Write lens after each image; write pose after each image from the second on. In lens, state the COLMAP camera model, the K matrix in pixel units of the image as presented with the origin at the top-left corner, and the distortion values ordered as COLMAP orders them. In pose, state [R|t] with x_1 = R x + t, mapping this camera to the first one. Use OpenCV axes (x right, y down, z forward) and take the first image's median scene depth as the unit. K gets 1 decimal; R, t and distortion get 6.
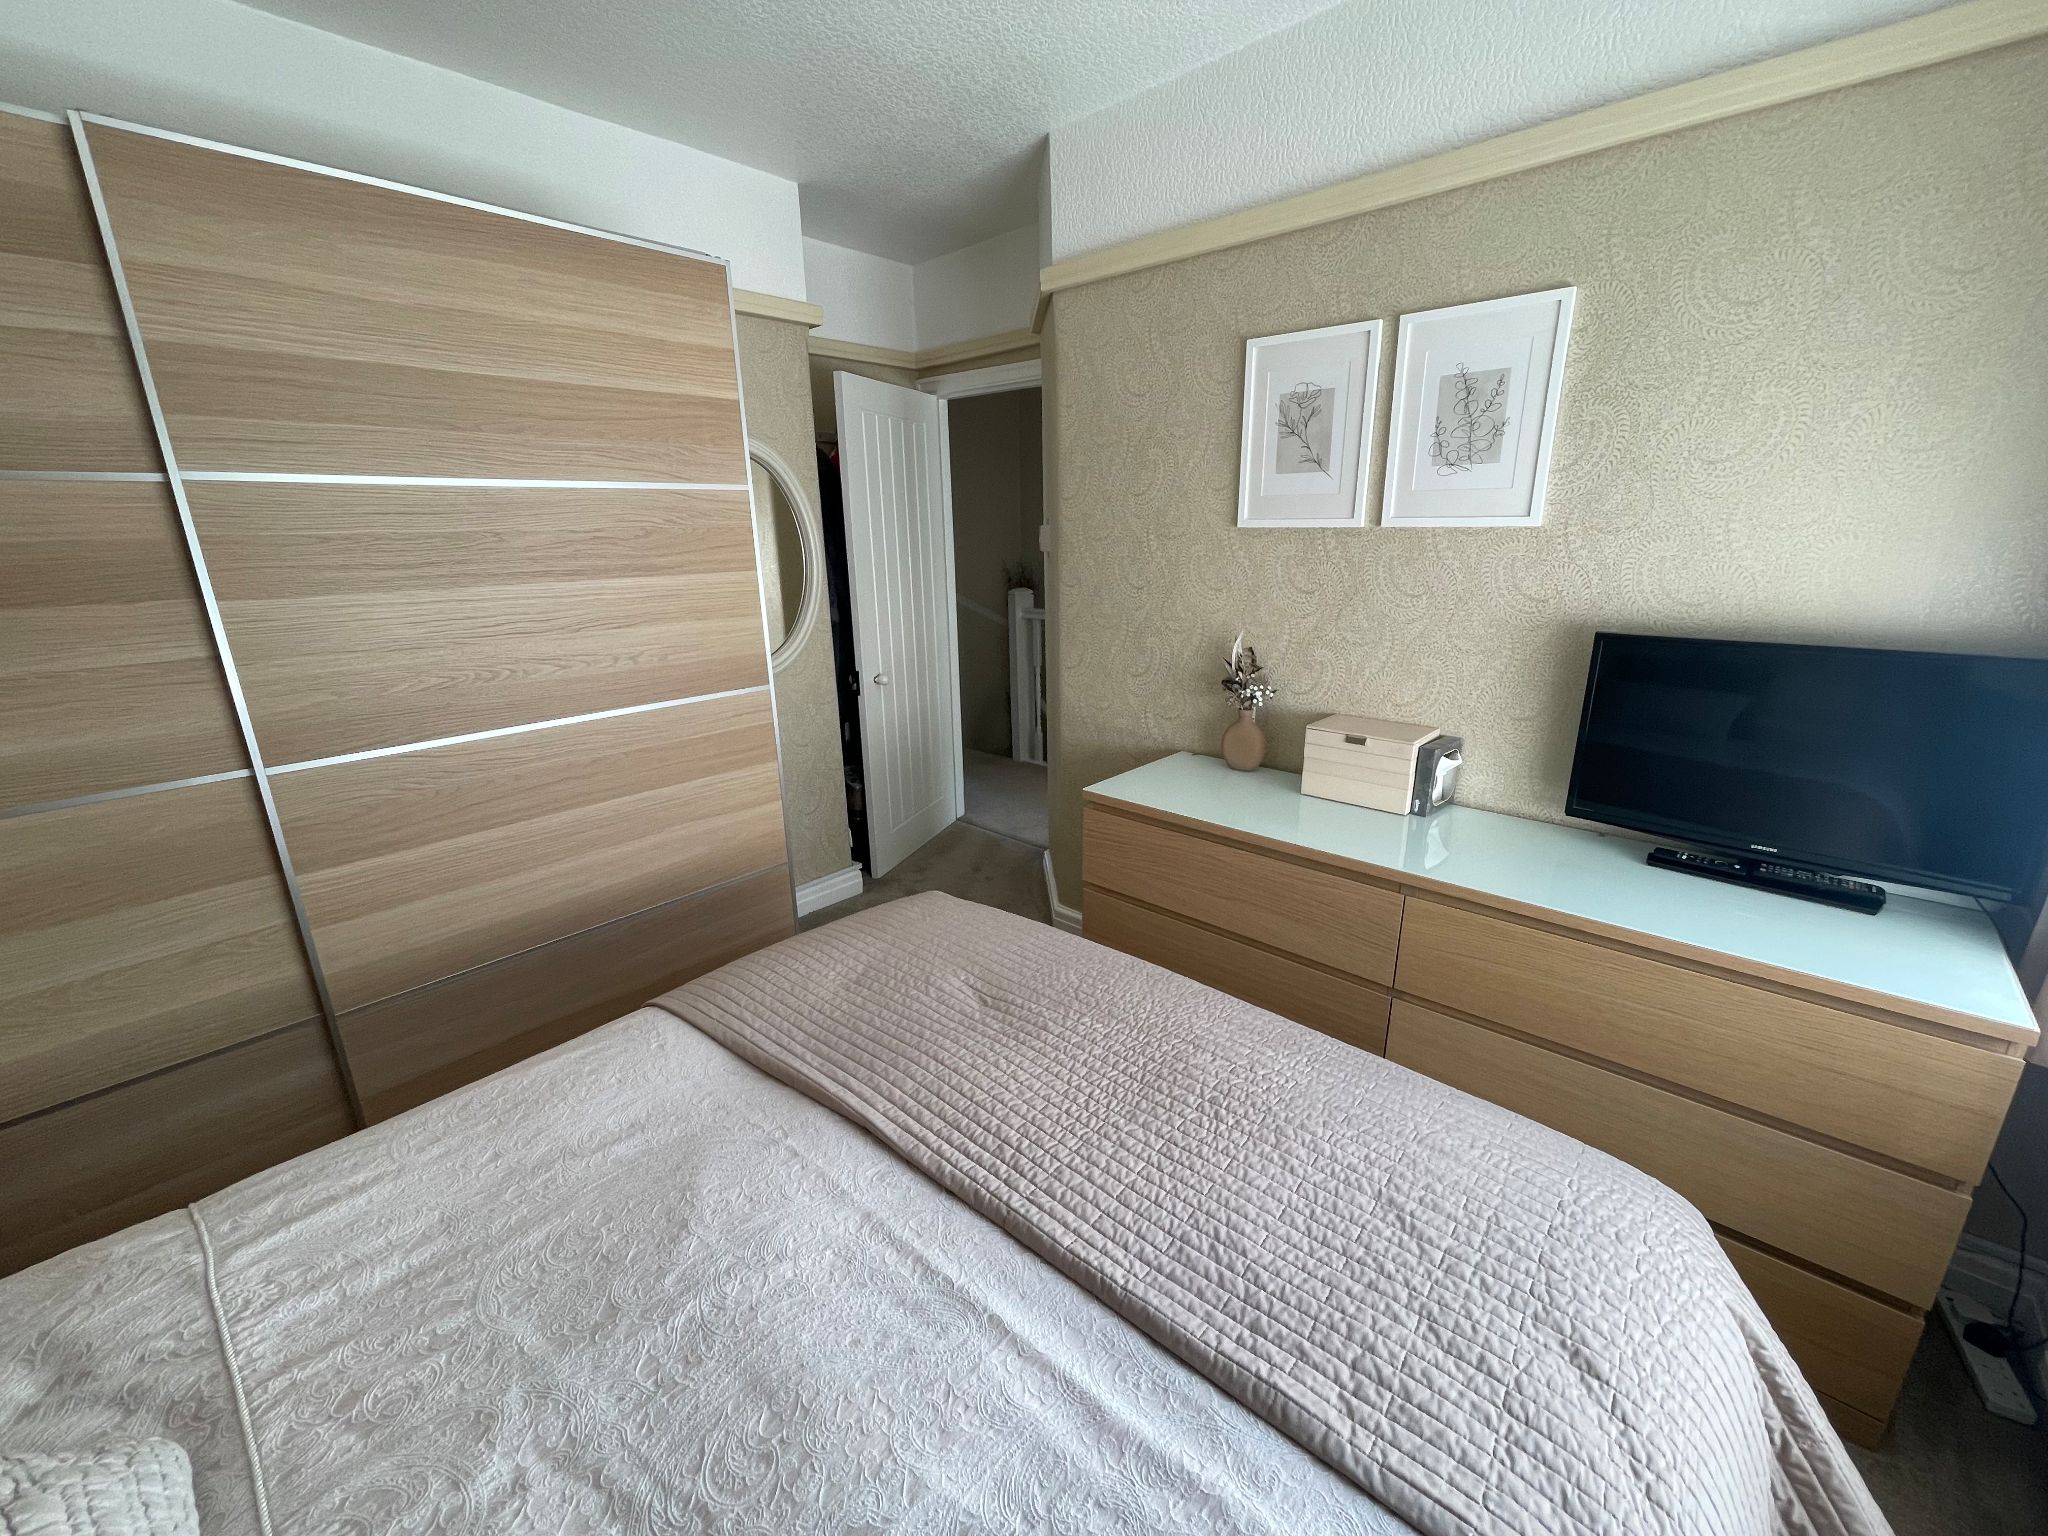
lens RADIAL K [[828.1, 0, 1017.6], [0, 828.1, 762.5], [0, 0, 1]] dist [-0.002960, 0.001085]
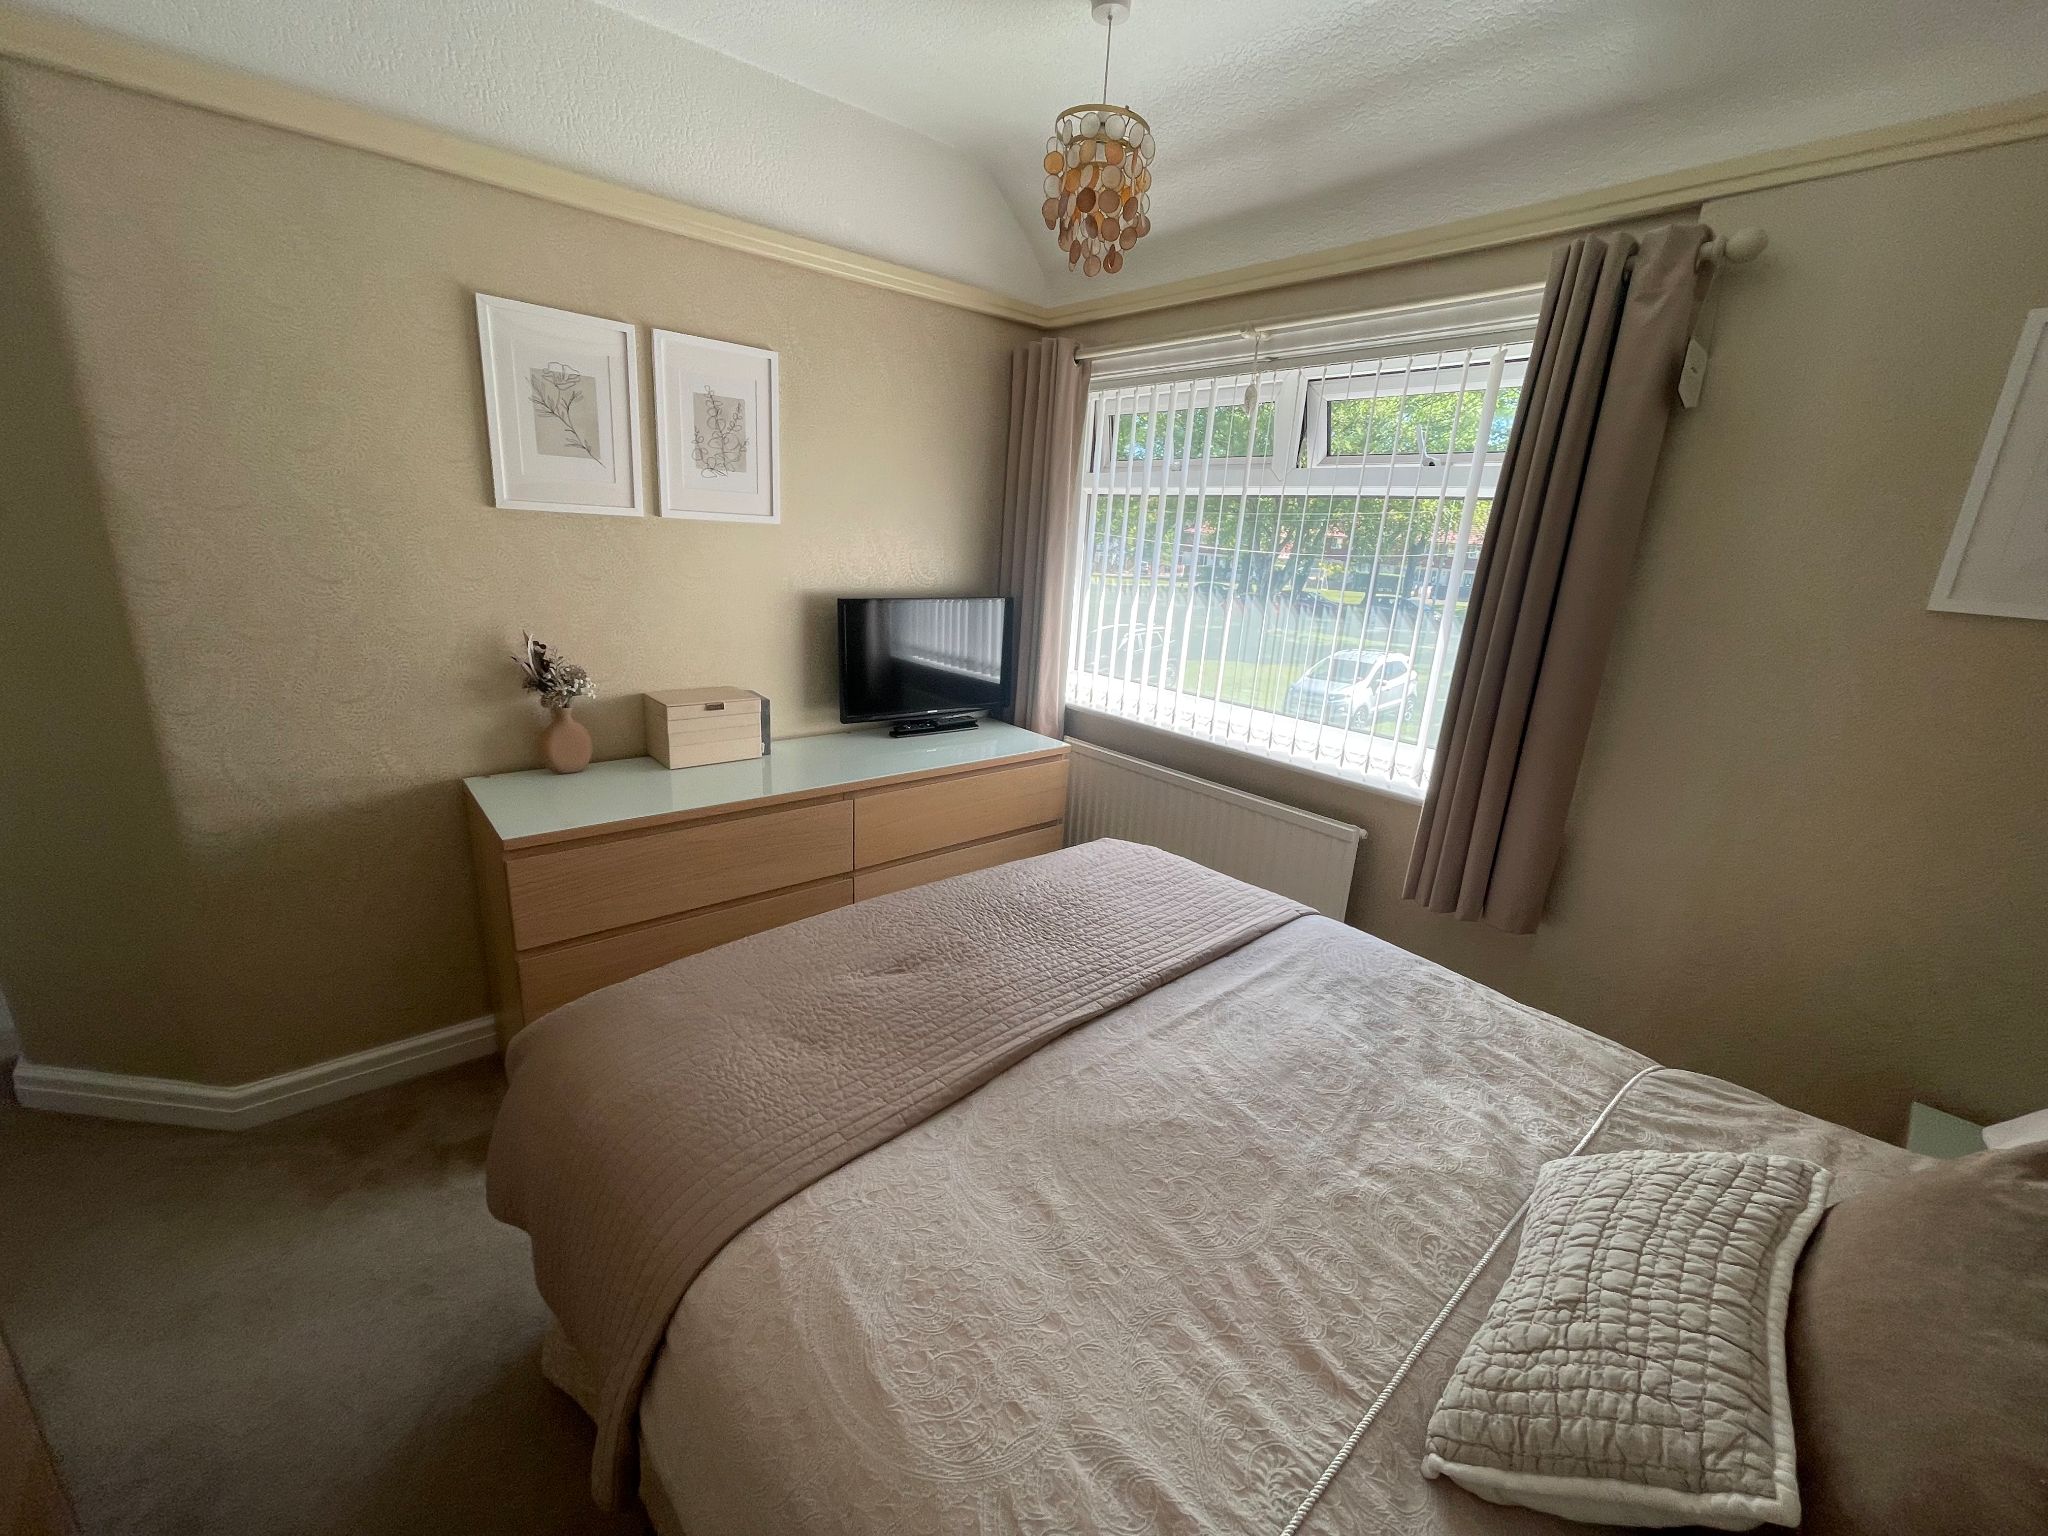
lens RADIAL K [[828.1, 0, 1021.6], [0, 828.1, 766.6], [0, 0, 1]] dist [-0.002960, 0.001085]
pose [[0.116001, -0.254910, 0.959982, -0.717719], [0.217833, 0.949505, 0.225806, -0.124314], [-0.969068, 0.182922, 0.165671, 0.449787]]
